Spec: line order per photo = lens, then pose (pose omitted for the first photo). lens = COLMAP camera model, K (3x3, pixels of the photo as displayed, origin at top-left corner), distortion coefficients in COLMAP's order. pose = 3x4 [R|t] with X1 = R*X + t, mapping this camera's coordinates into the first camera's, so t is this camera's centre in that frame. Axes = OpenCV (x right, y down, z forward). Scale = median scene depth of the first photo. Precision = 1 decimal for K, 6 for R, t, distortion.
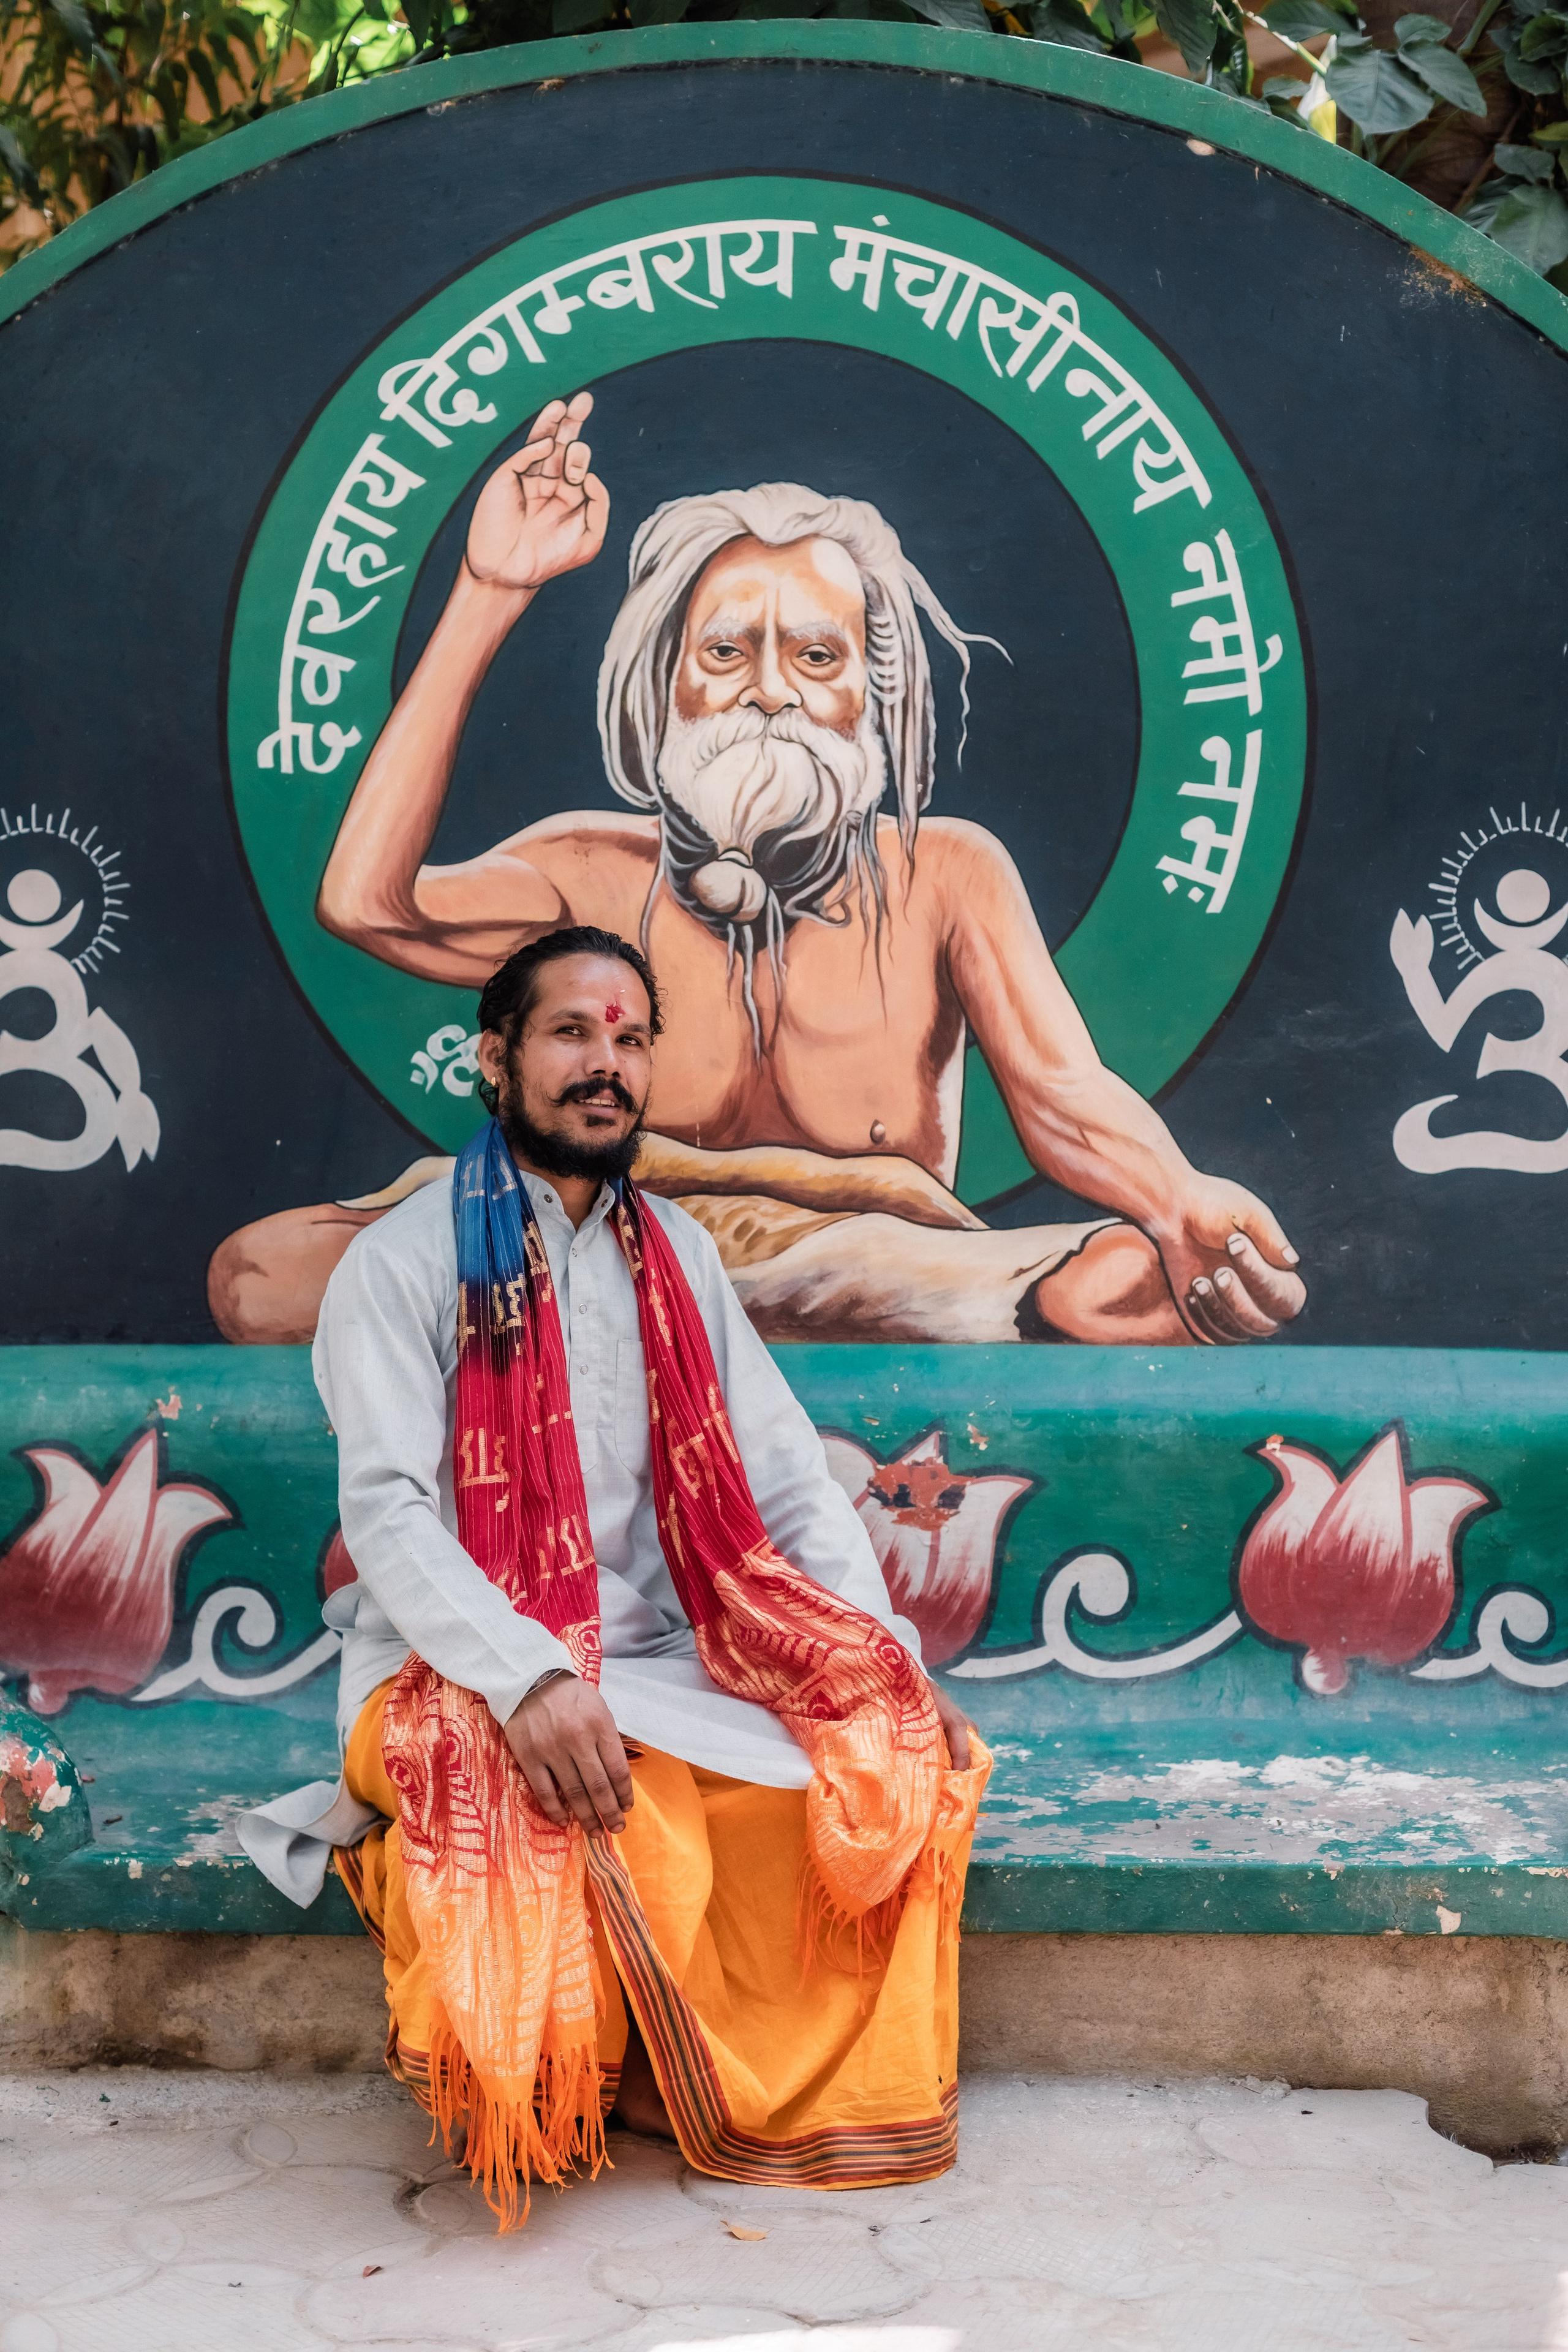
lens RADIAL K [[3424.2, 0, 770.9], [0, 3424.2, 1181.1], [0, 0, 1]] dist [0.005497, -0.134708]
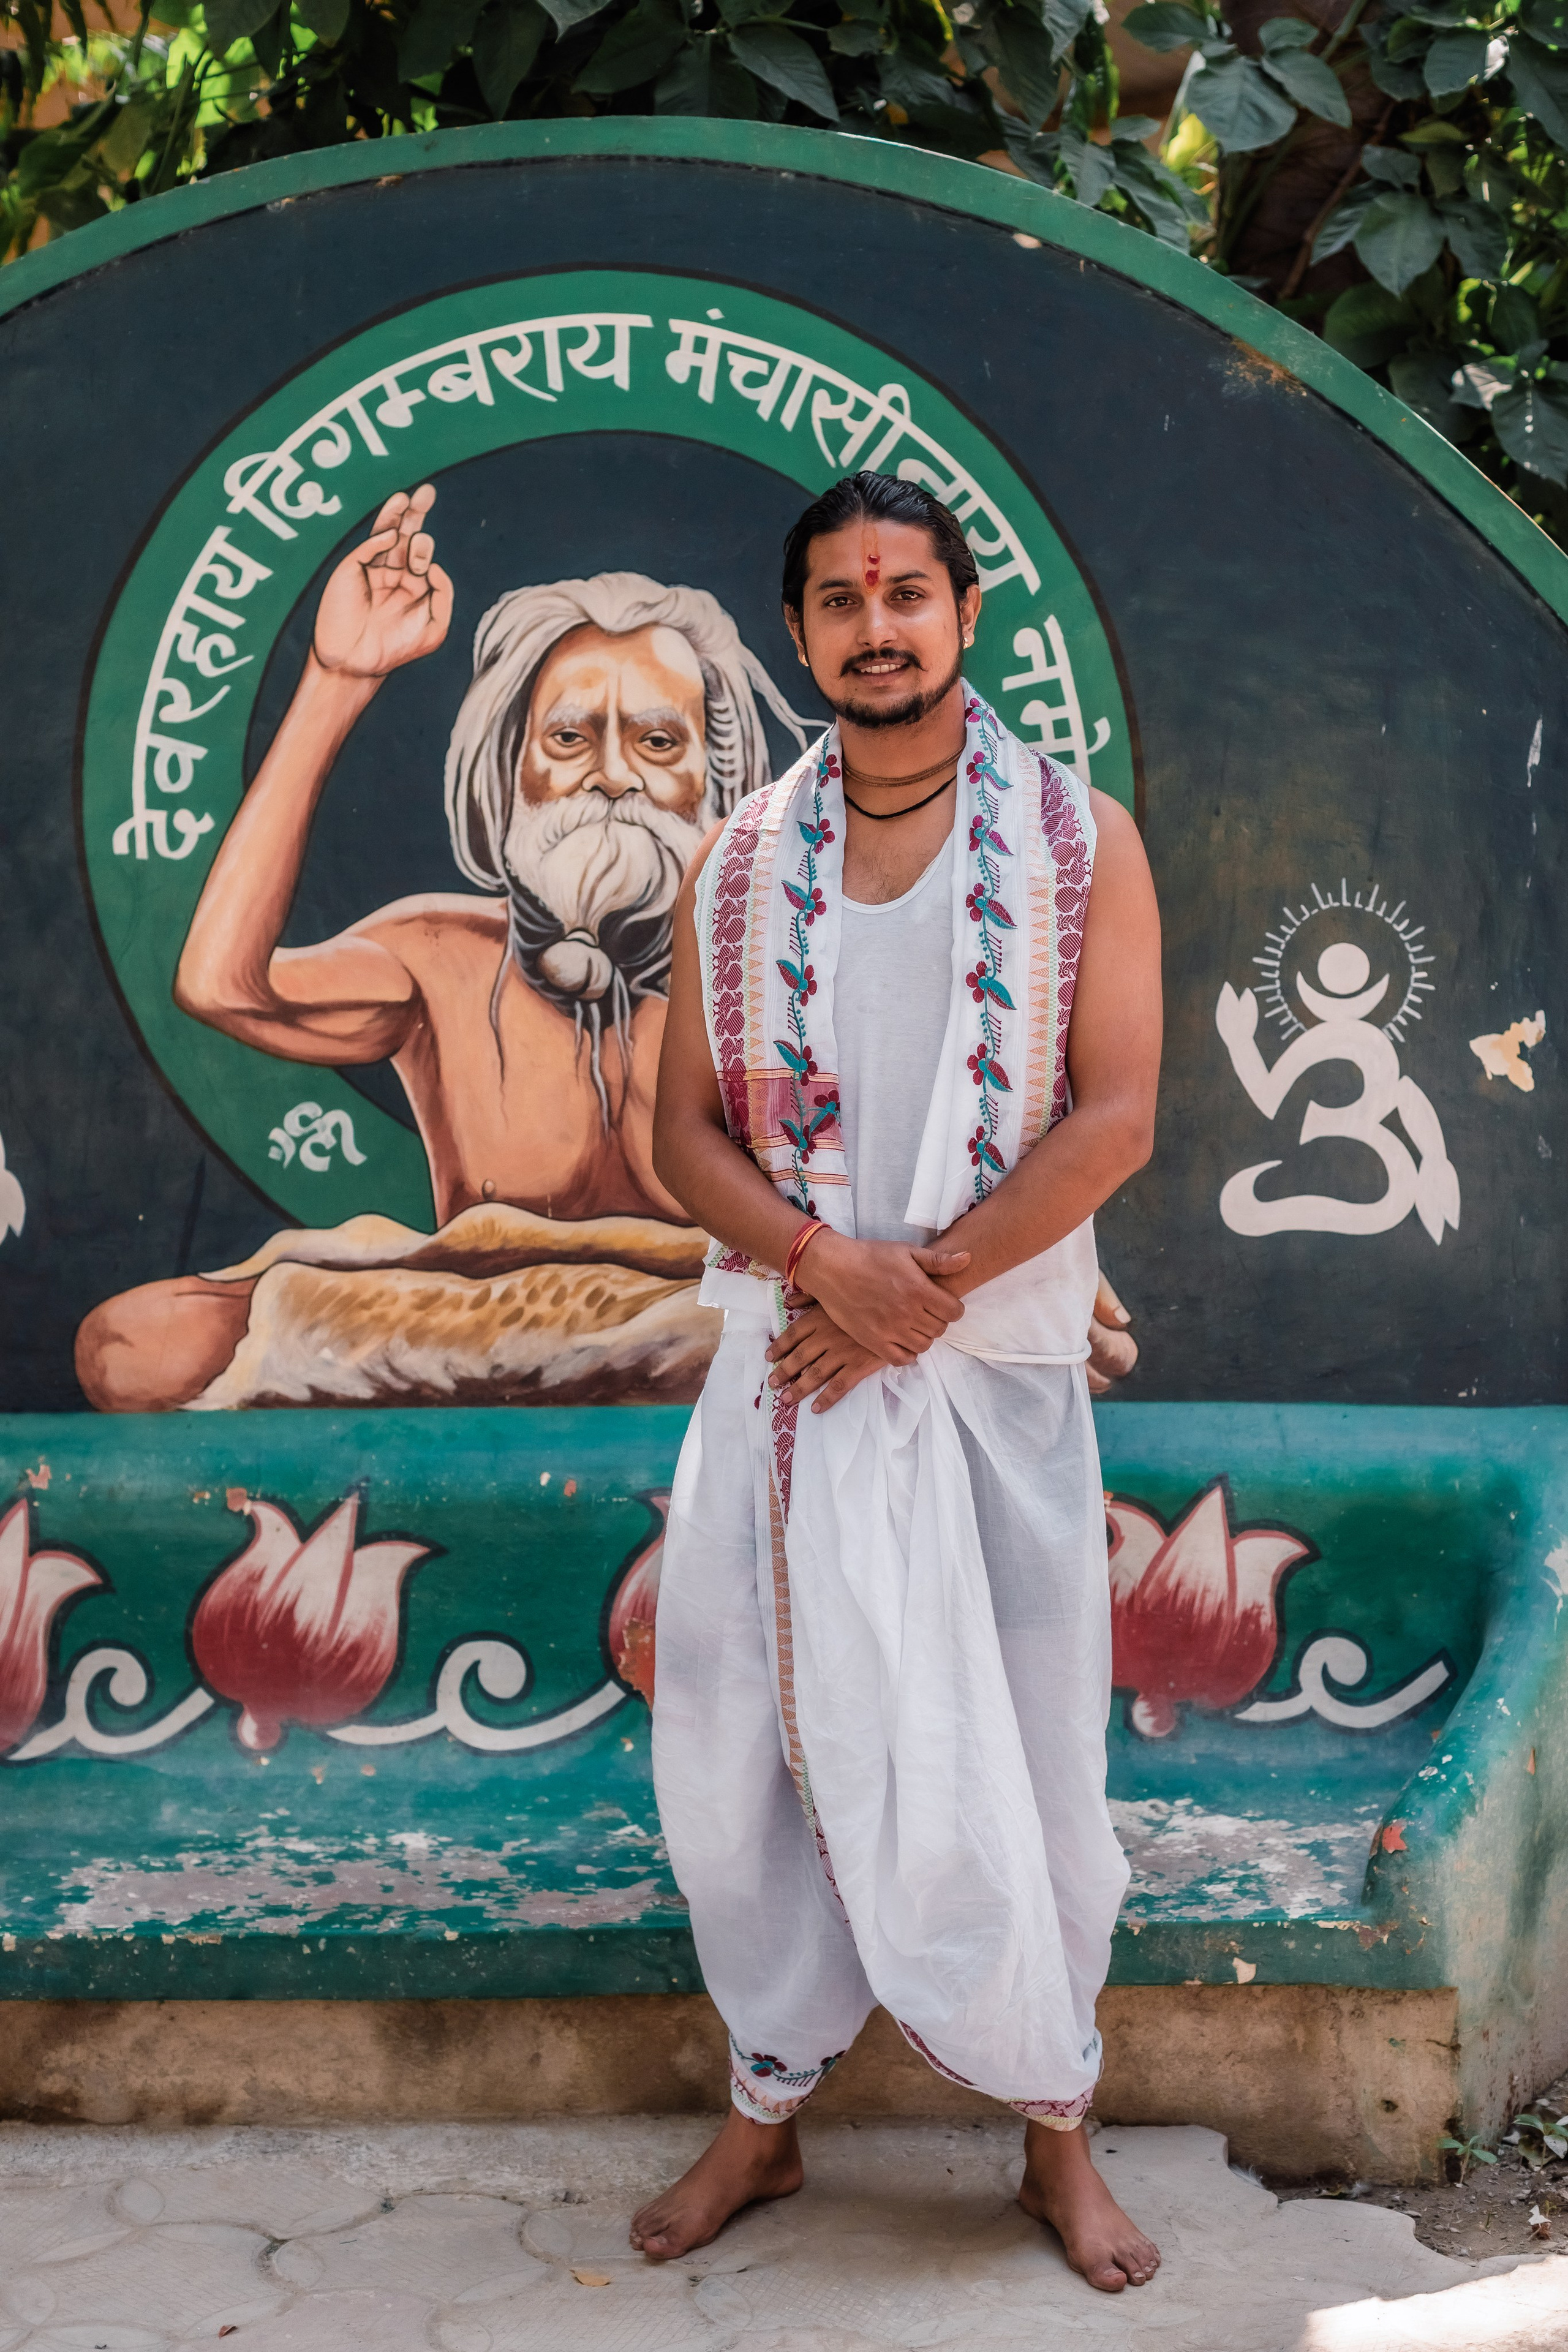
lens RADIAL K [[3781.5, 0, 872.0], [0, 3781.5, 1172.4], [0, 0, 1]] dist [0.008180, -0.135005]
pose [[0.999548, -0.010305, 0.028256, 0.044204], [0.008679, 0.998332, 0.057077, -0.088545], [-0.028797, -0.056806, 0.997970, -0.141369]]
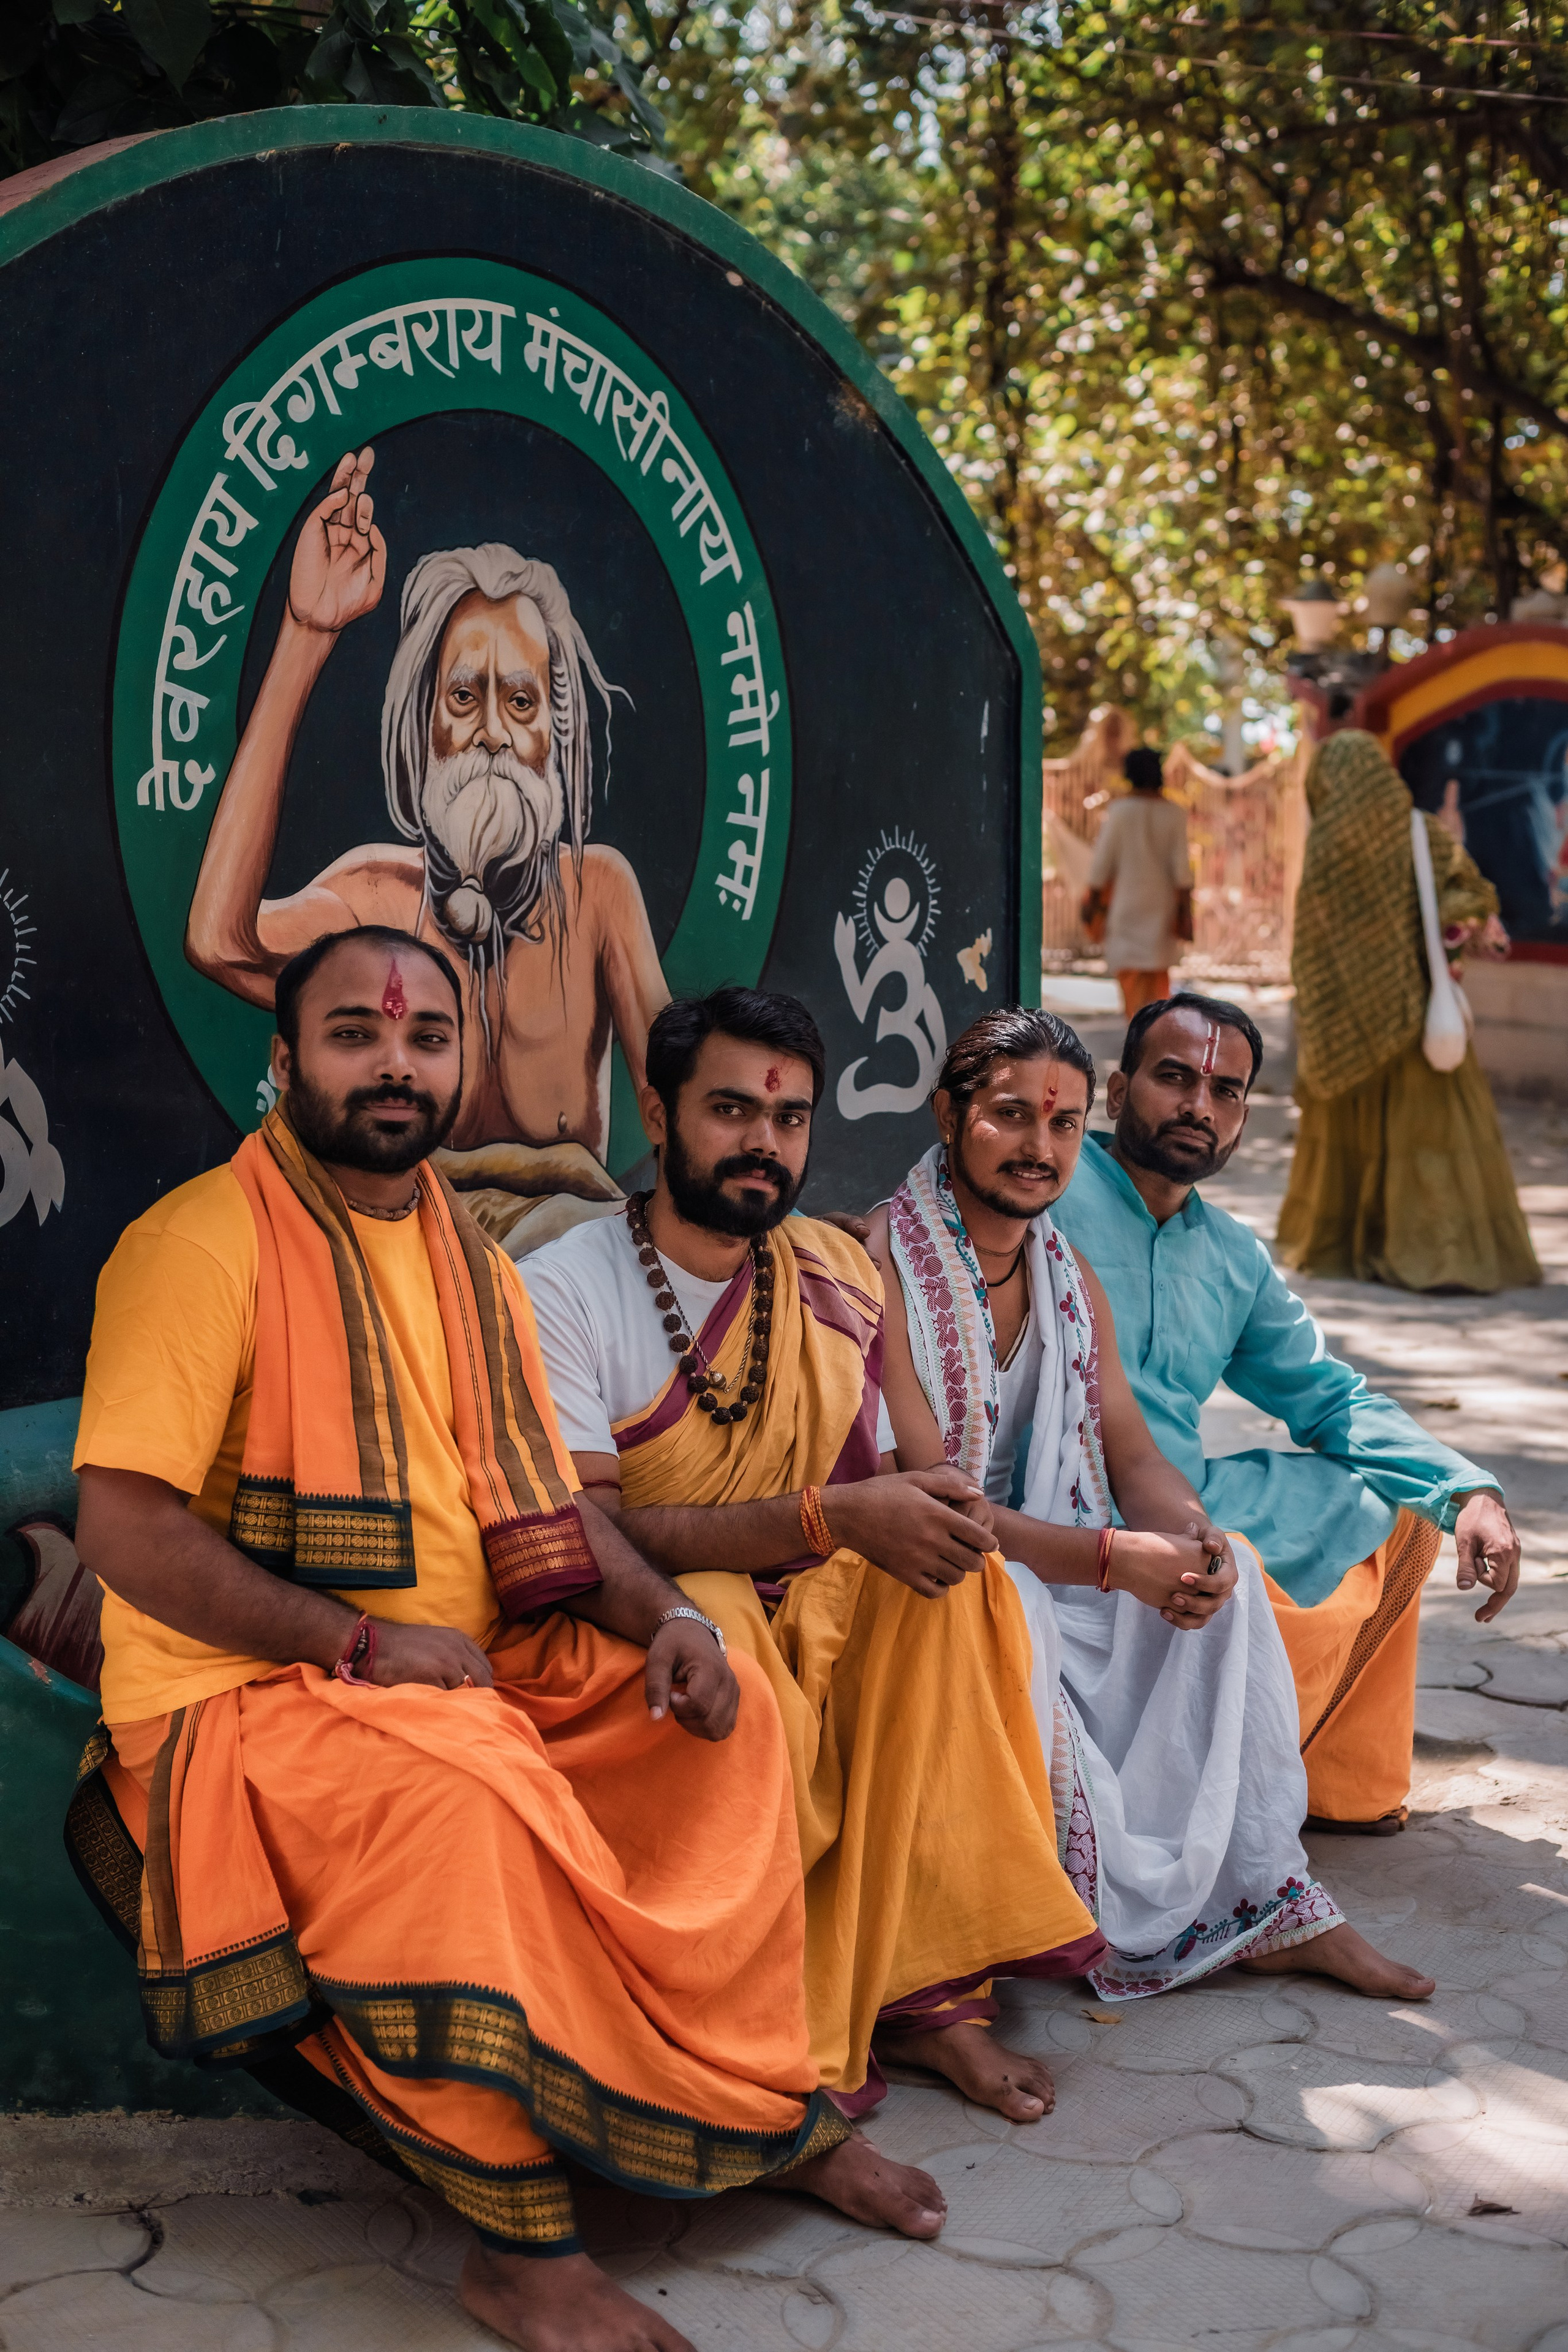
lens RADIAL K [[3367.6, 0, 766.6], [0, 3367.6, 1179.6], [0, 0, 1]] dist [0.004307, -0.113754]
pose [[0.618178, -0.094141, 0.780380, -0.808231], [0.039072, 0.995255, 0.089111, -0.093098], [-0.785066, -0.024595, 0.618923, 0.255304]]
